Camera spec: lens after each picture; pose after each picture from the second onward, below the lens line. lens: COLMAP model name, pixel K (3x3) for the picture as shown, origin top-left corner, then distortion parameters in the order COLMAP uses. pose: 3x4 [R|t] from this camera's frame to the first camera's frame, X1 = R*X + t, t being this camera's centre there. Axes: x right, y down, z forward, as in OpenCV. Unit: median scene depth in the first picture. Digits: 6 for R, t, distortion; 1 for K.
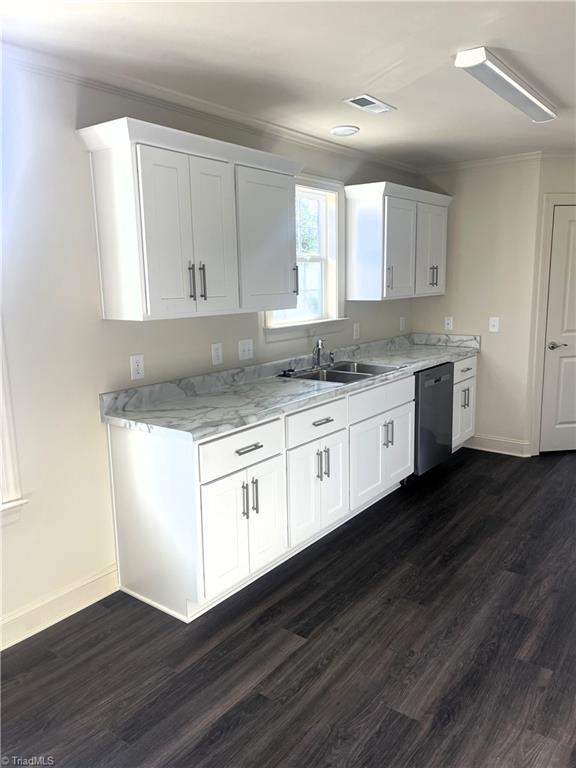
lens RADIAL K [[580.3, 0, 293.5], [0, 580.3, 380.2], [0, 0, 1]] dist [0.039244, -0.008884]
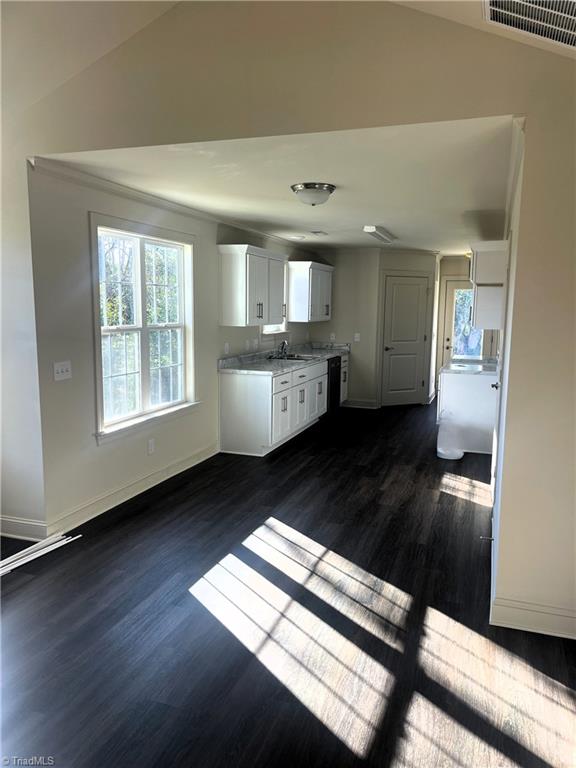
lens RADIAL K [[580.3, 0, 284.6], [0, 580.3, 389.0], [0, 0, 1]] dist [0.039244, -0.008884]
pose [[0.953723, -0.010582, 0.300501, -0.522026], [0.020602, 0.999332, -0.030194, 0.144599], [-0.299980, 0.034988, 0.953304, -0.820221]]
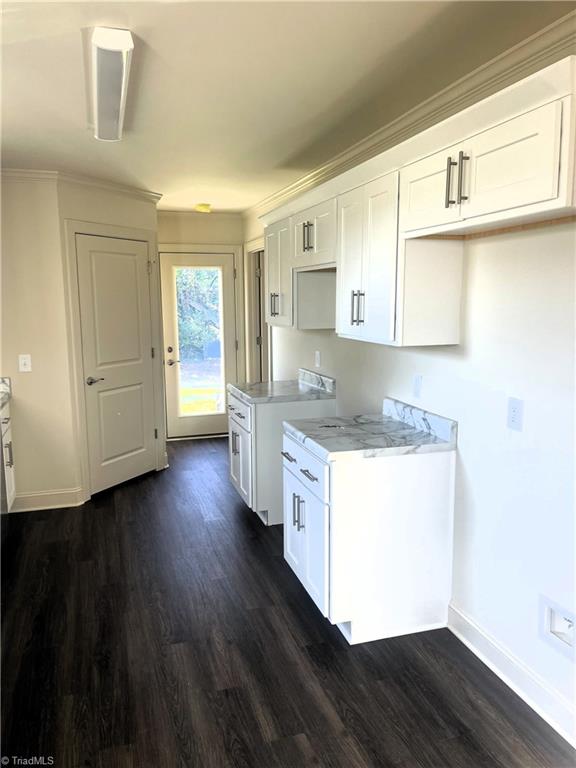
lens RADIAL K [[580.3, 0, 269.8], [0, 580.3, 385.0], [0, 0, 1]] dist [0.039244, -0.008884]
pose [[0.598668, -0.106458, 0.793891, -0.155531], [0.135934, 0.990255, 0.030283, -0.050234], [-0.789378, 0.089787, 0.607306, 0.243784]]
